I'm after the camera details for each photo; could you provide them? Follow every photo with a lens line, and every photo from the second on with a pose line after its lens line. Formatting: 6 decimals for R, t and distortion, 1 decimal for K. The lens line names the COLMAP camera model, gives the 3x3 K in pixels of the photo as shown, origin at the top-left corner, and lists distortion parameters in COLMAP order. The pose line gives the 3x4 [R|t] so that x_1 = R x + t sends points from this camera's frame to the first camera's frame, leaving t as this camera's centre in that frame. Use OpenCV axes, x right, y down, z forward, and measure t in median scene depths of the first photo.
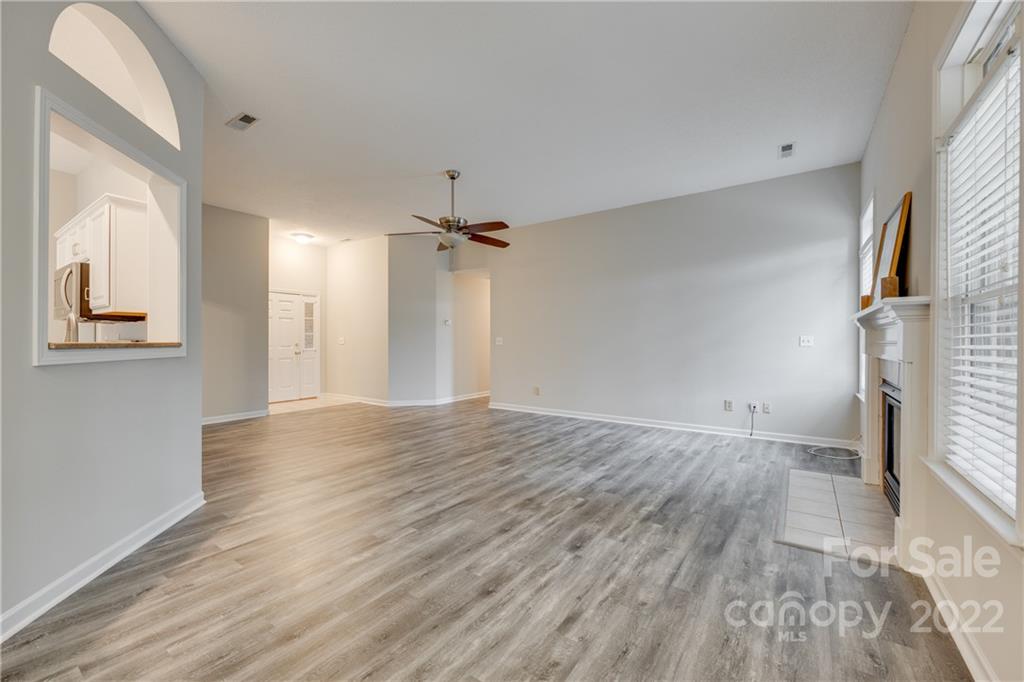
lens RADIAL K [[416.1, 0, 516.4], [0, 416.1, 340.7], [0, 0, 1]] dist [-0.002028, -0.000498]
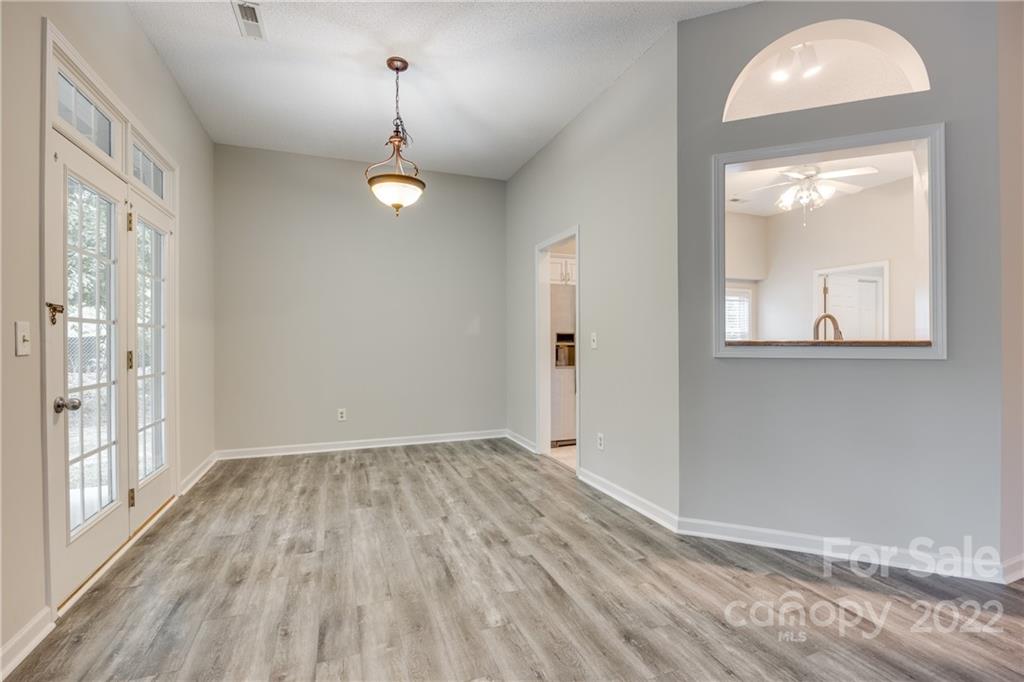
lens RADIAL K [[452.6, 0, 508.5], [0, 452.6, 337.2], [0, 0, 1]] dist [-0.023044, 0.000752]
pose [[-0.568321, -0.002764, -0.822802, 0.253934], [0.004597, 0.999968, -0.006534, -0.000160], [0.822794, -0.007496, -0.568290, 0.694789]]
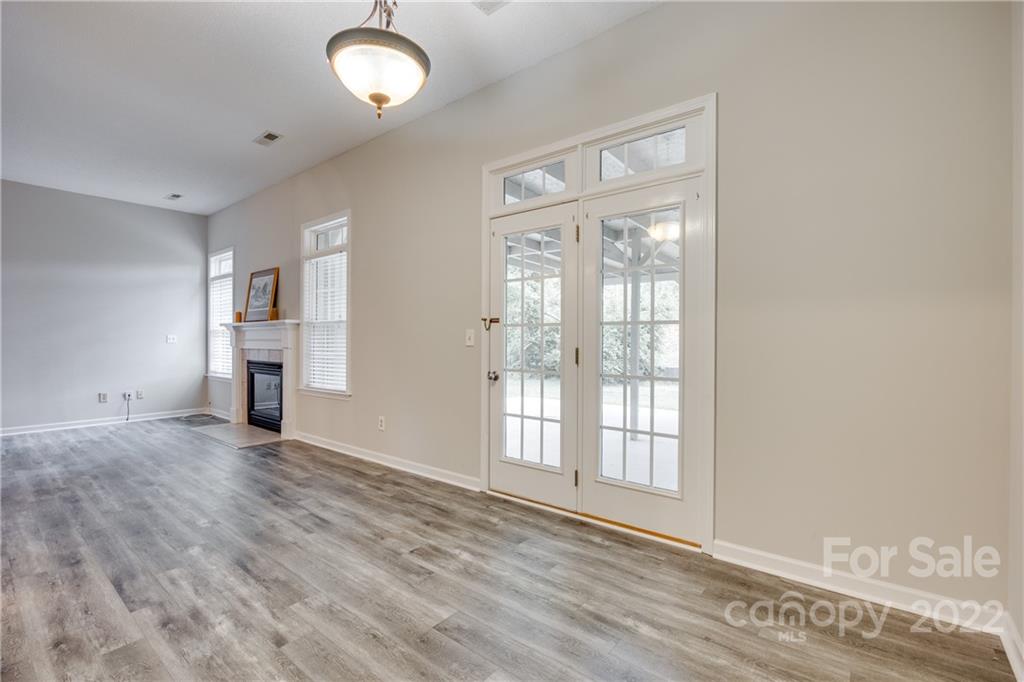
lens RADIAL K [[452.6, 0, 509.9], [0, 452.6, 340.8], [0, 0, 1]] dist [-0.023044, 0.000752]
pose [[0.070958, -0.001147, 0.997479, -0.930349], [-0.003782, 0.999992, 0.001419, 0.001048], [-0.997472, -0.003873, 0.070953, -0.239420]]
